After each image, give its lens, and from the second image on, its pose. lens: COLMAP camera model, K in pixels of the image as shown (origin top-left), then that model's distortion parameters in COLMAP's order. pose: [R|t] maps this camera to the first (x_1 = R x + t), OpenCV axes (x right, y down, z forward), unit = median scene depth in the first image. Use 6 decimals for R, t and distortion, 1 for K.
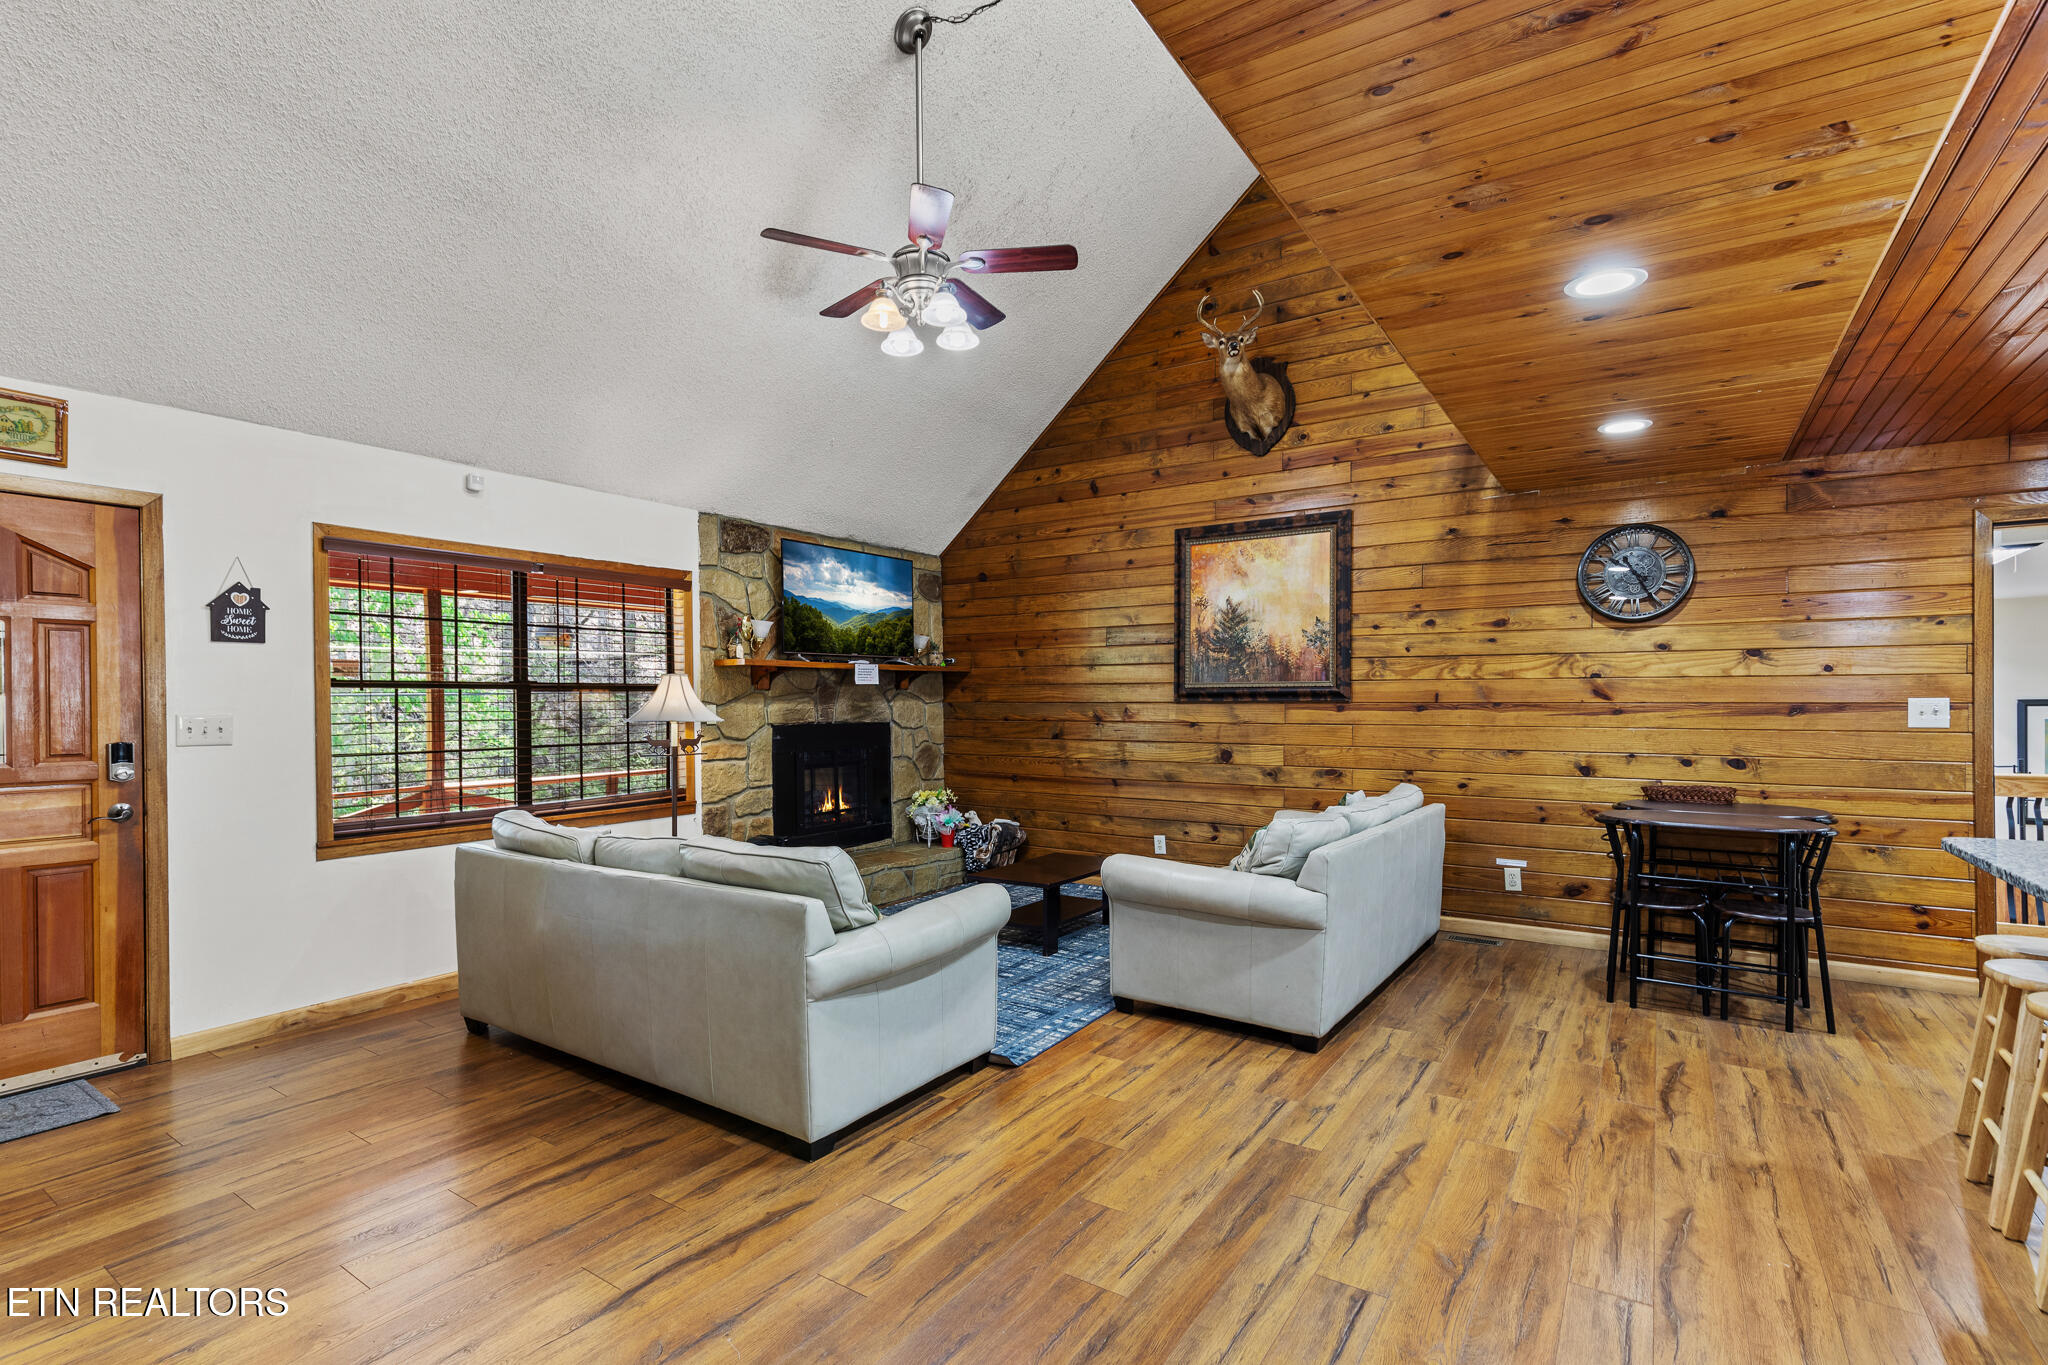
lens RADIAL K [[919.0, 0, 1019.3], [0, 919.0, 706.0], [0, 0, 1]] dist [0.005487, 0.000642]
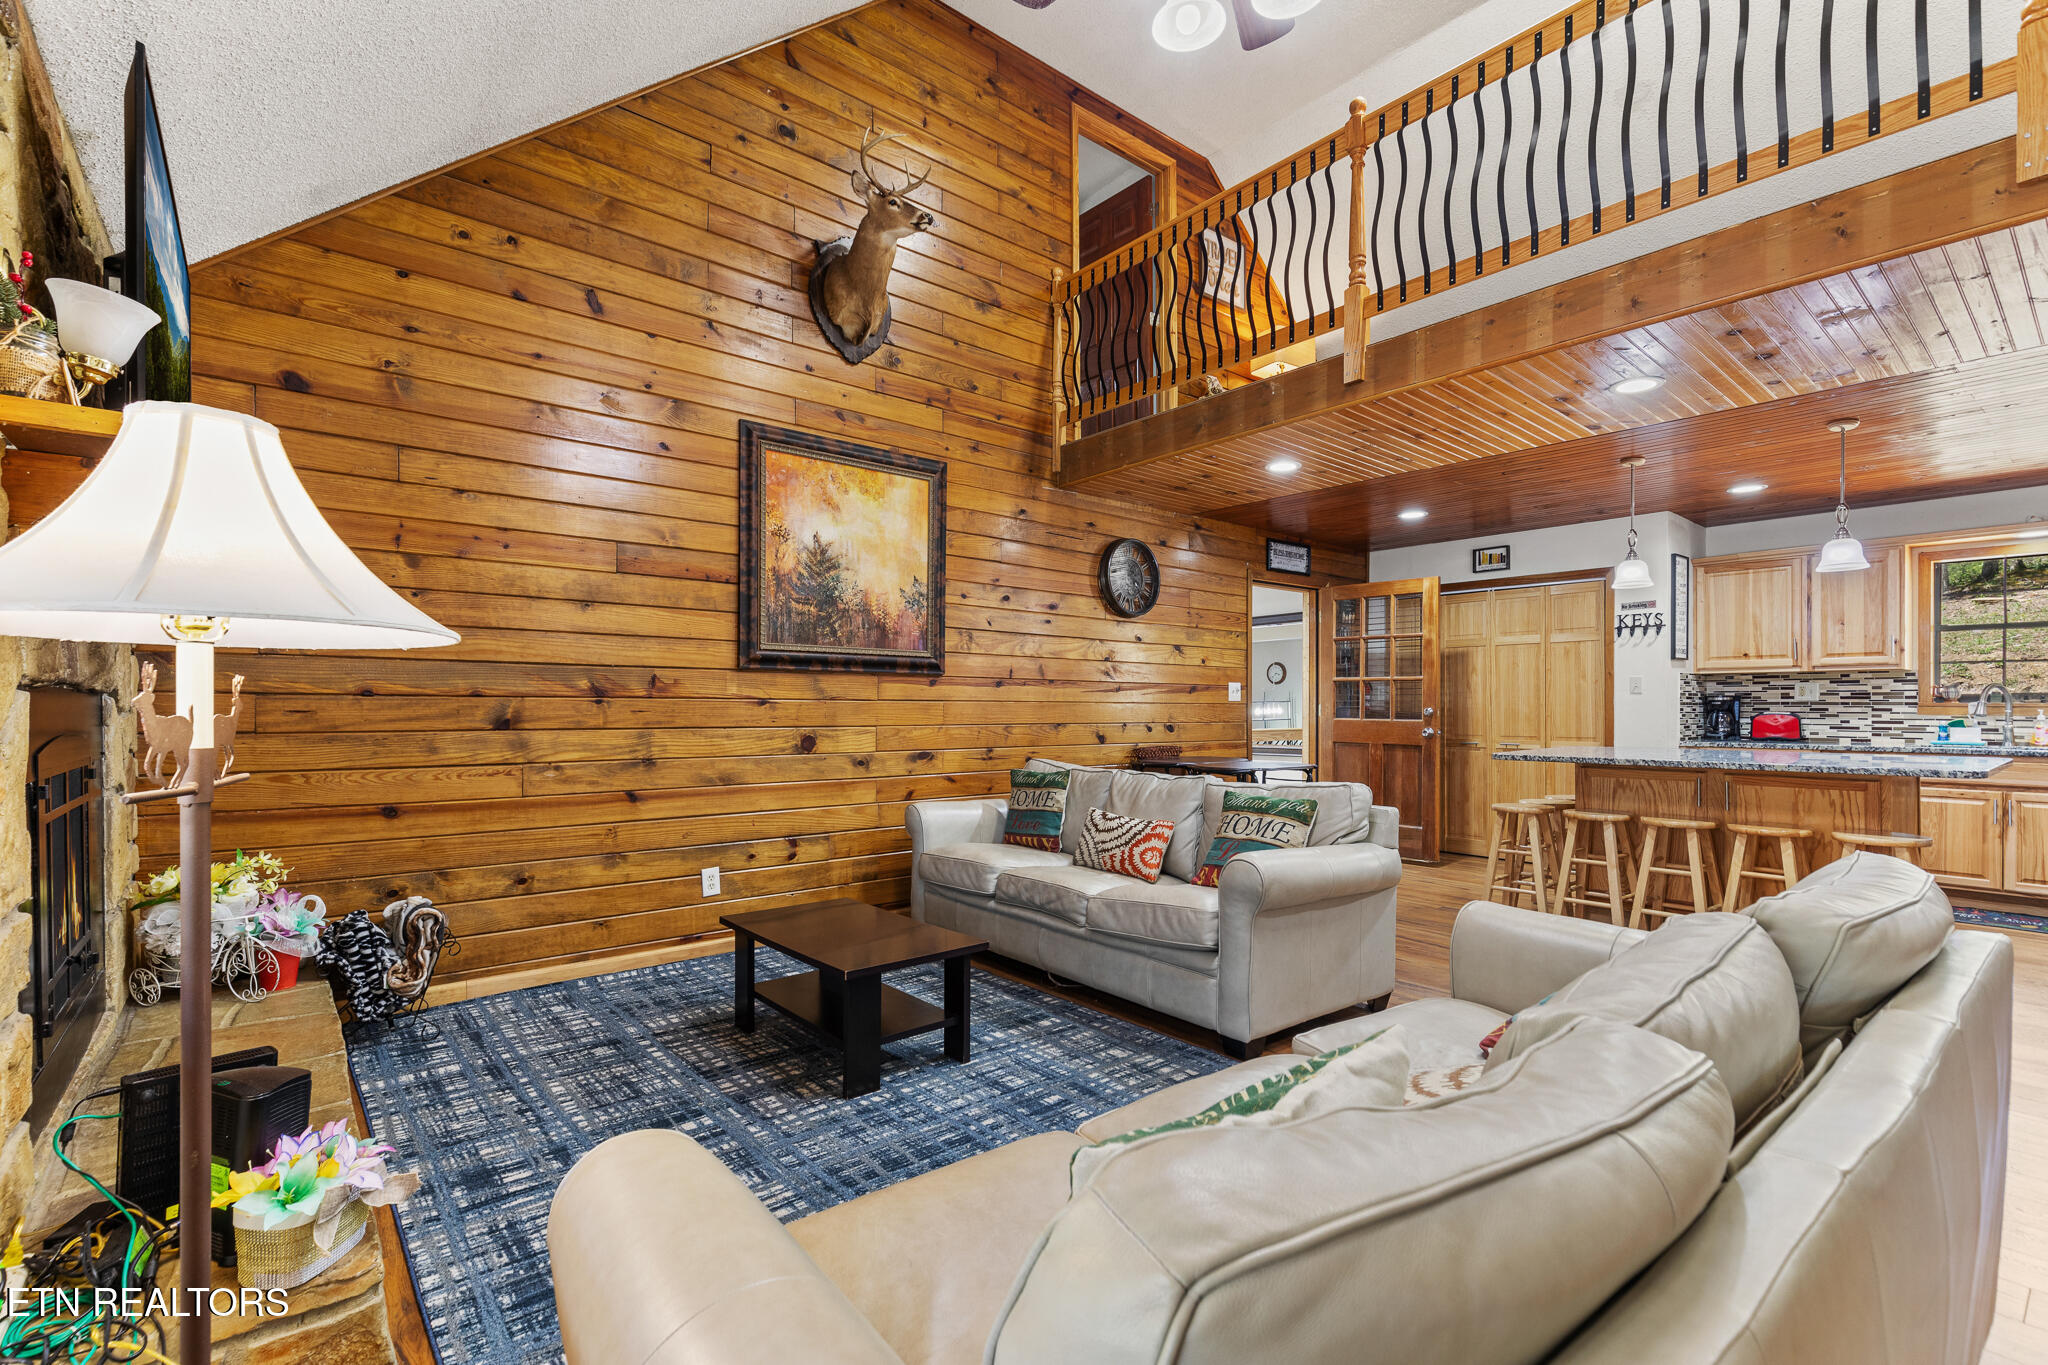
lens RADIAL K [[919.0, 0, 1008.0], [0, 919.0, 697.5], [0, 0, 1]] dist [0.005487, 0.000642]
pose [[0.289832, 0.014108, 0.956973, -0.464230], [-0.001893, 0.999898, -0.014167, 0.028576], [-0.957076, 0.002295, 0.289829, 0.655568]]
